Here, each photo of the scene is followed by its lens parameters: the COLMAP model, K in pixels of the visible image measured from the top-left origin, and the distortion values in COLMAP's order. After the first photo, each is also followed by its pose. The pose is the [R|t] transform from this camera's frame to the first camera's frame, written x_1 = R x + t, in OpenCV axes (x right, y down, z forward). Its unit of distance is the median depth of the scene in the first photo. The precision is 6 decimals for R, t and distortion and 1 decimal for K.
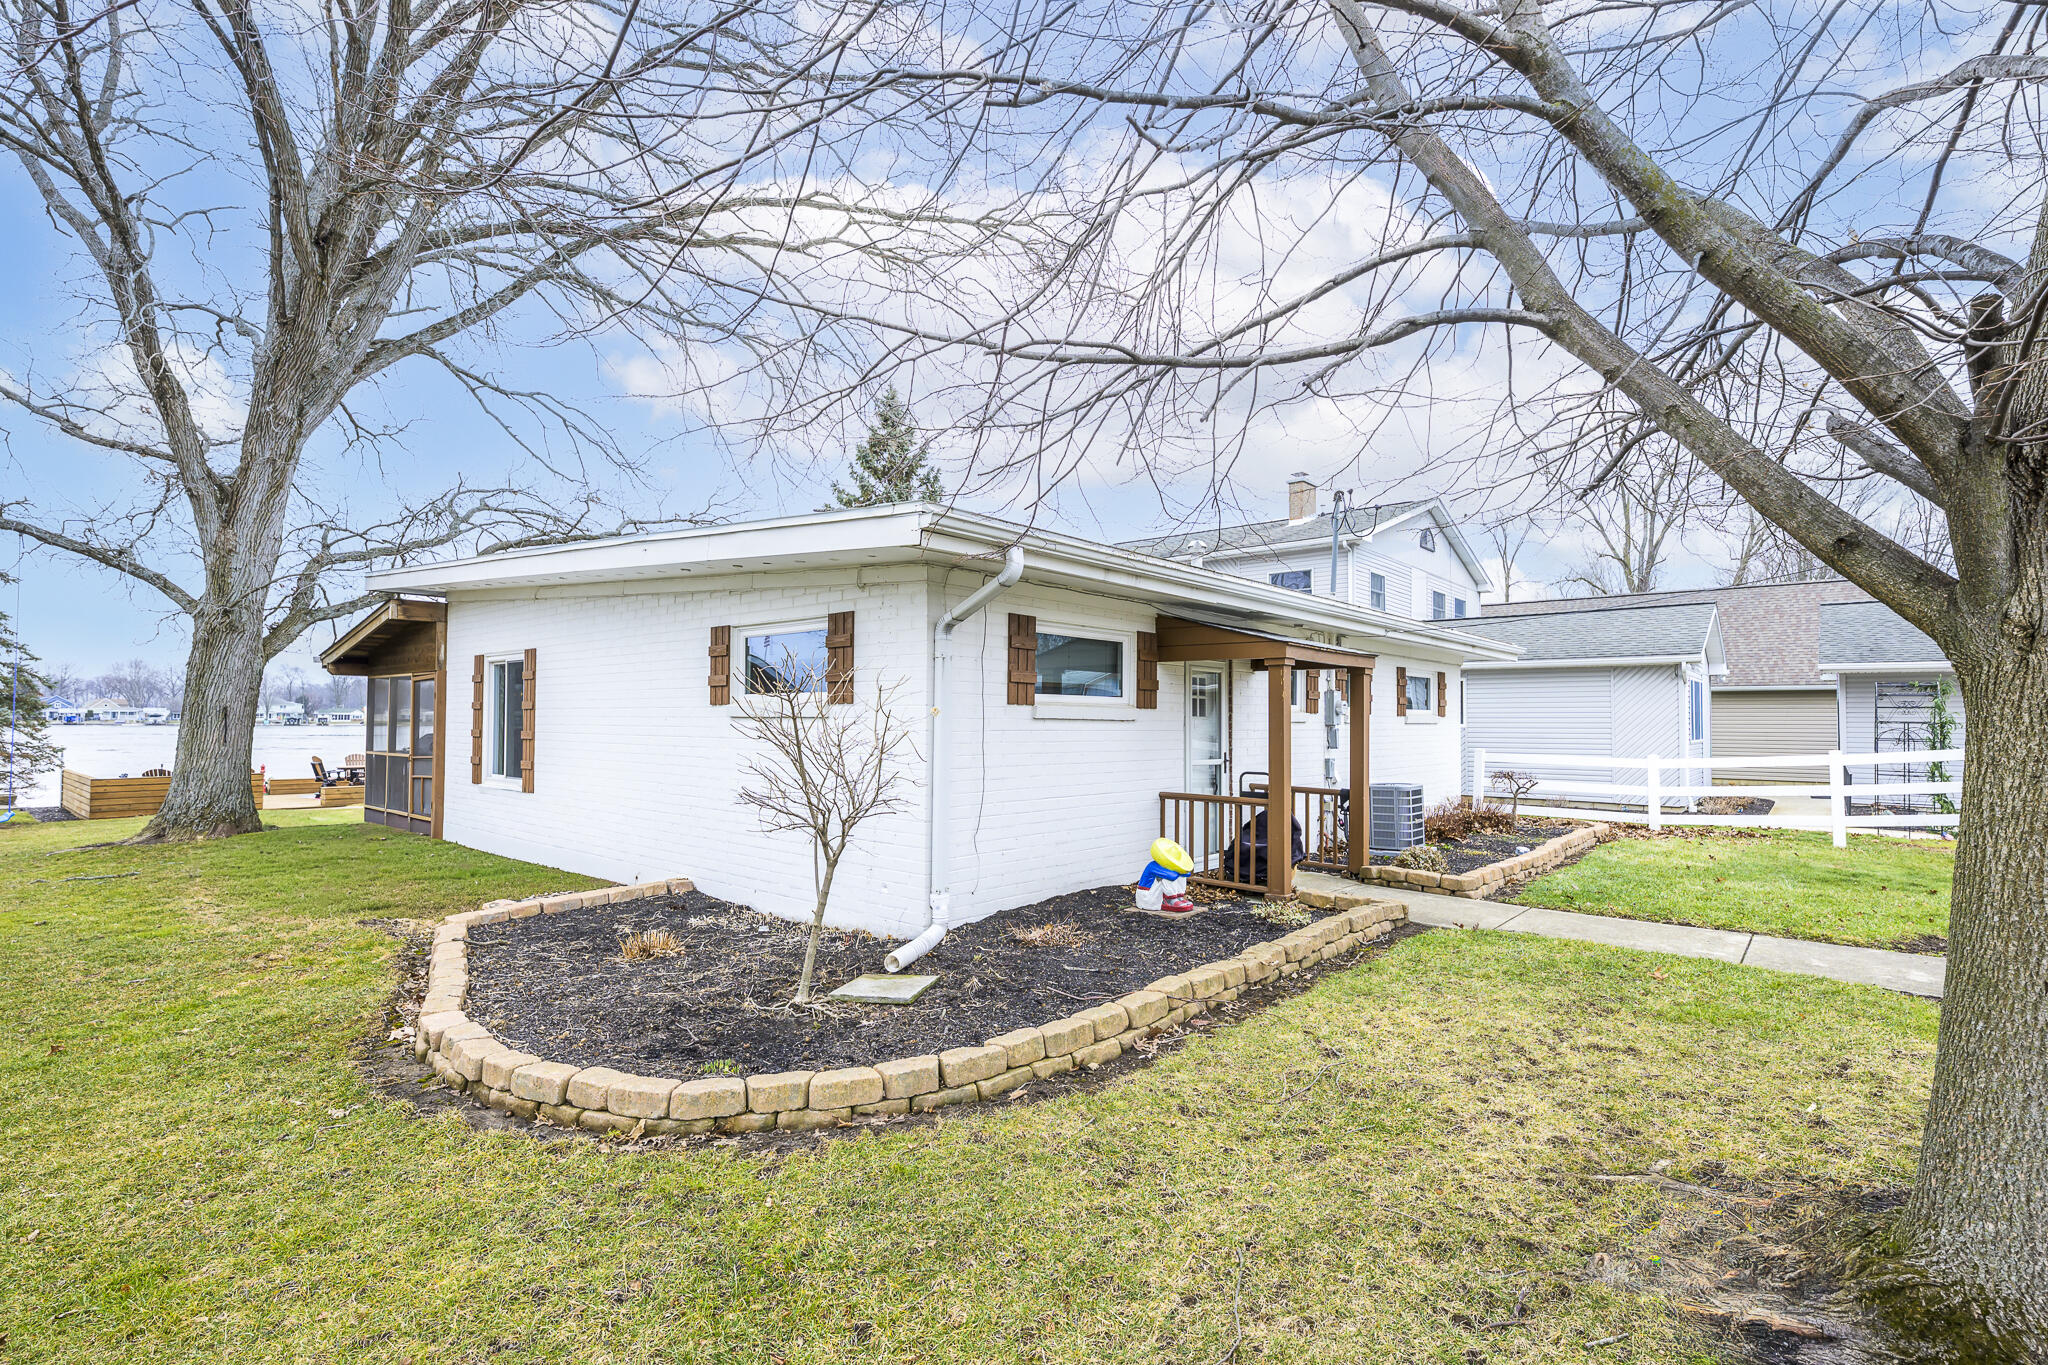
lens RADIAL K [[936.2, 0, 1024.0], [0, 936.2, 682.5], [0, 0, 1]] dist [-0.000325, -0.000103]
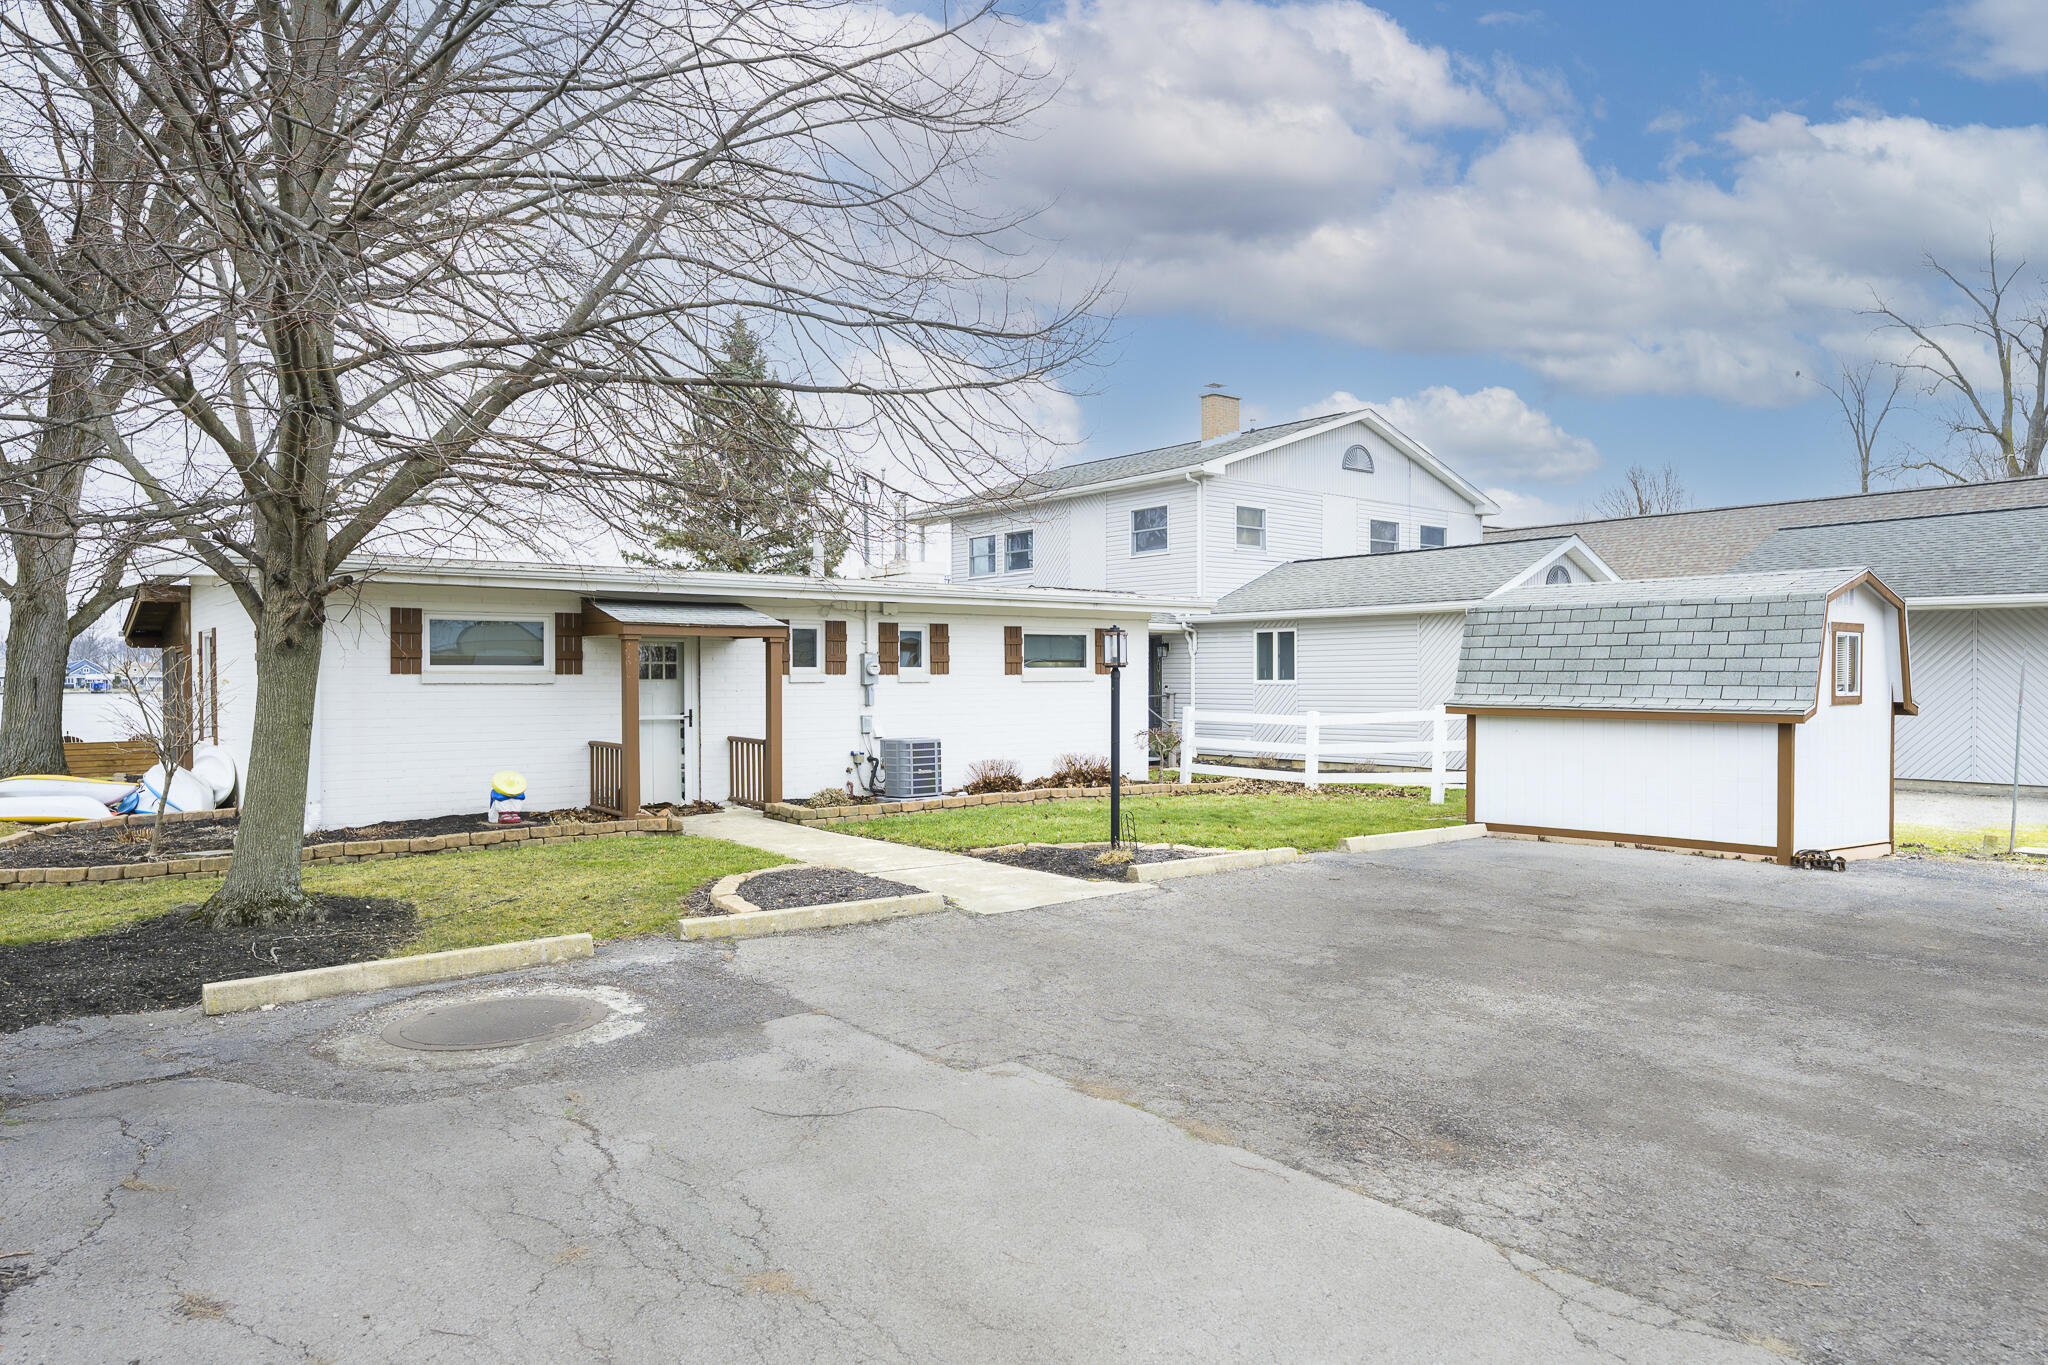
lens RADIAL K [[1288.2, 0, 1024.0], [0, 1288.2, 682.5], [0, 0, 1]] dist [-0.000382, 0.002477]
pose [[0.984633, -0.009733, -0.174367, 0.650089], [0.017497, 0.998920, 0.043046, -0.015573], [0.173759, -0.045435, 0.983739, -0.375921]]
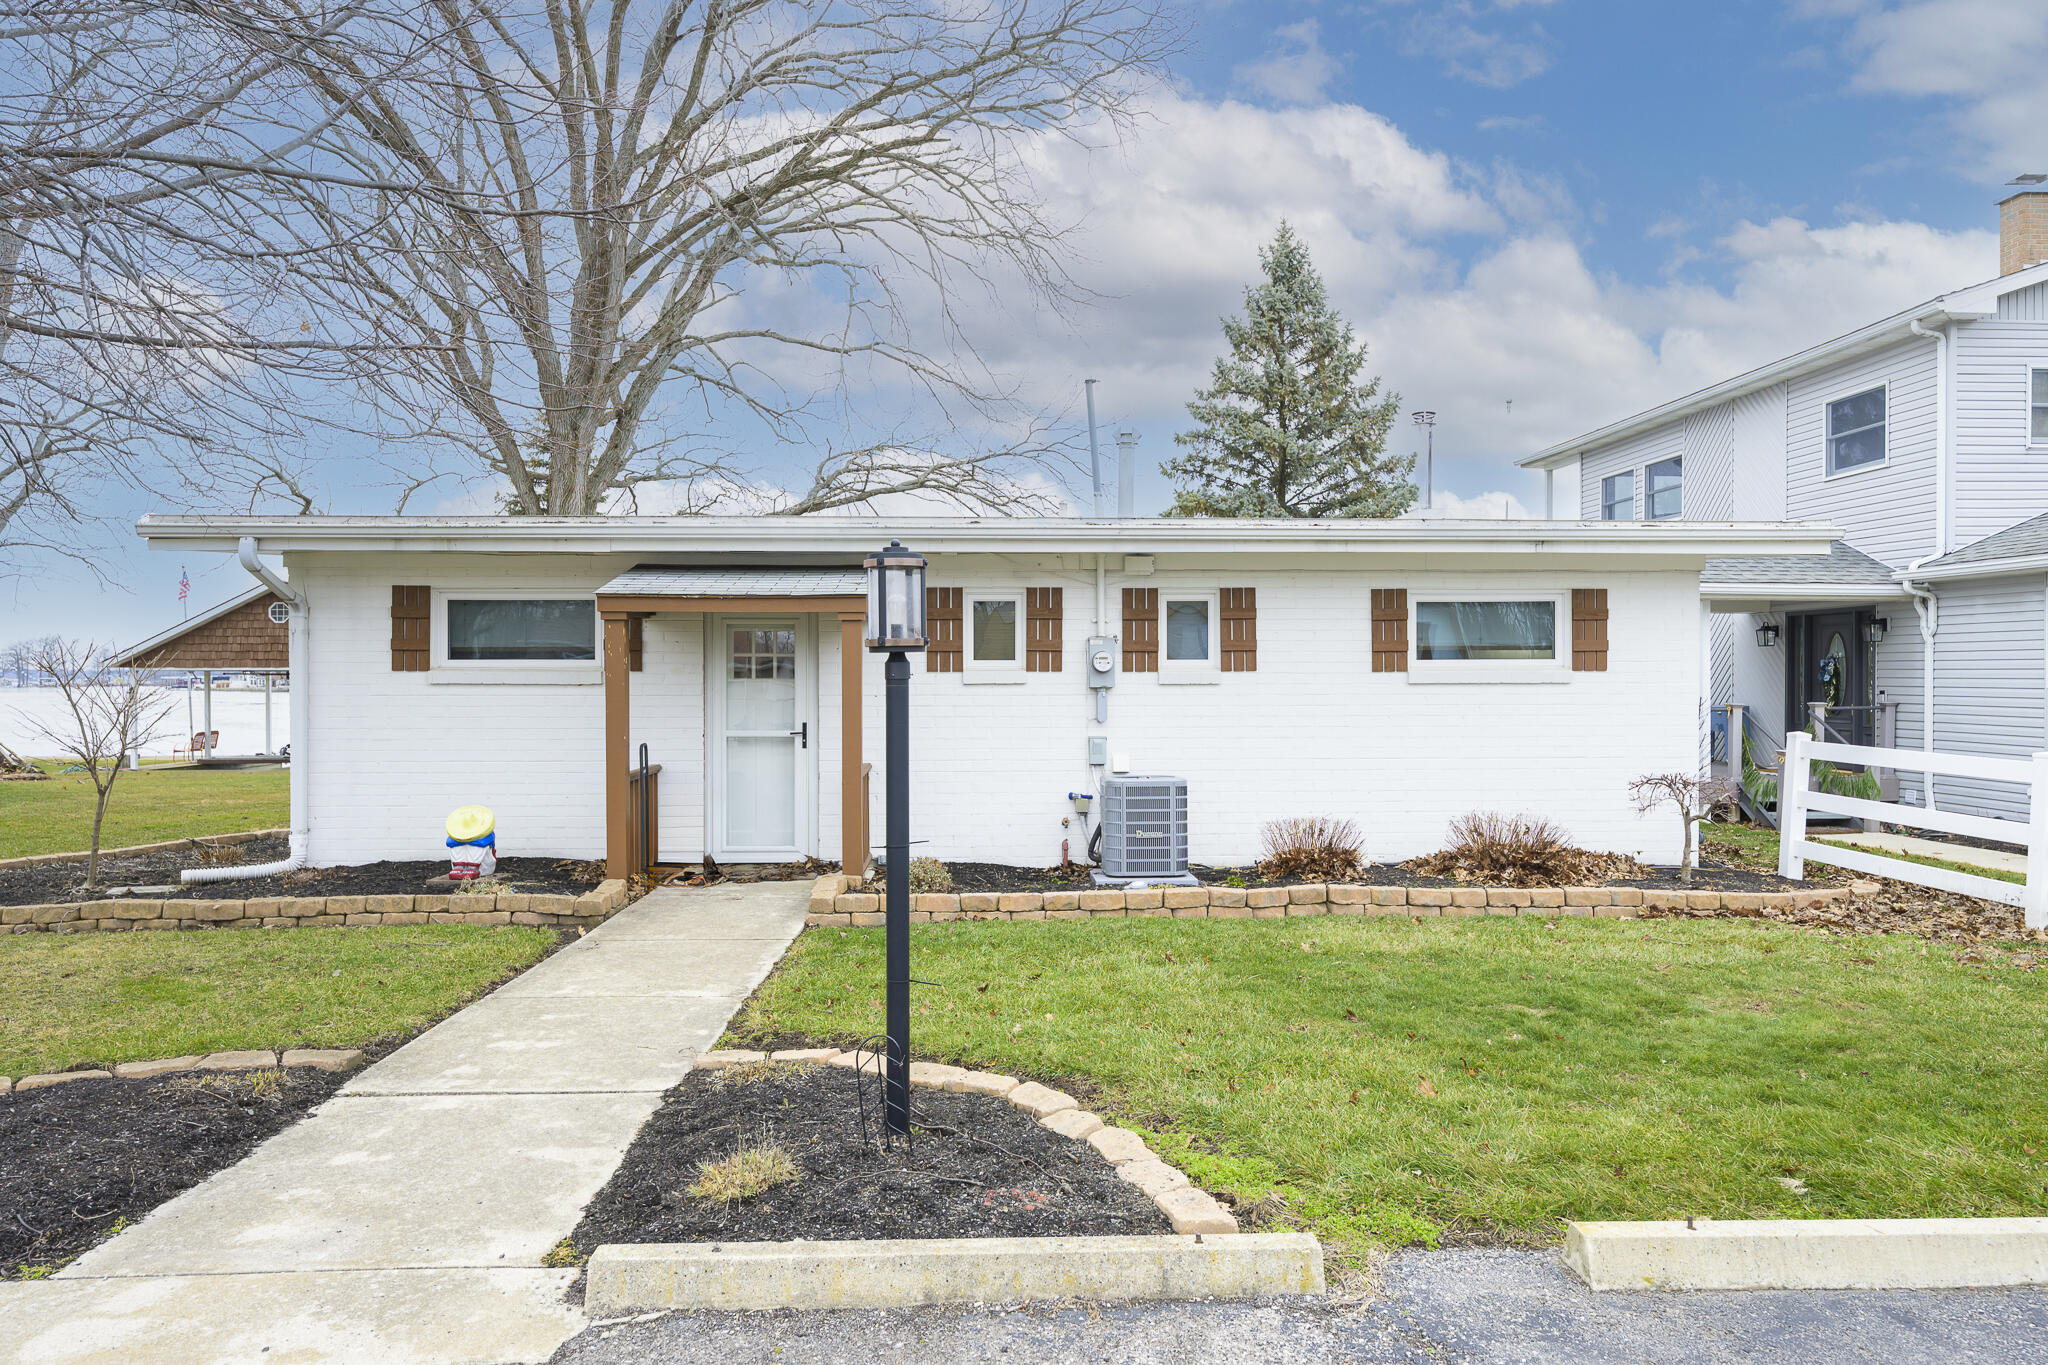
lens RADIAL K [[1288.2, 0, 1024.0], [0, 1288.2, 682.5], [0, 0, 1]] dist [-0.000382, 0.002477]
pose [[0.702667, -0.004654, -0.711504, 0.811166], [0.035793, 0.998944, 0.028815, 0.010591], [0.710618, -0.045714, 0.702091, 0.250594]]
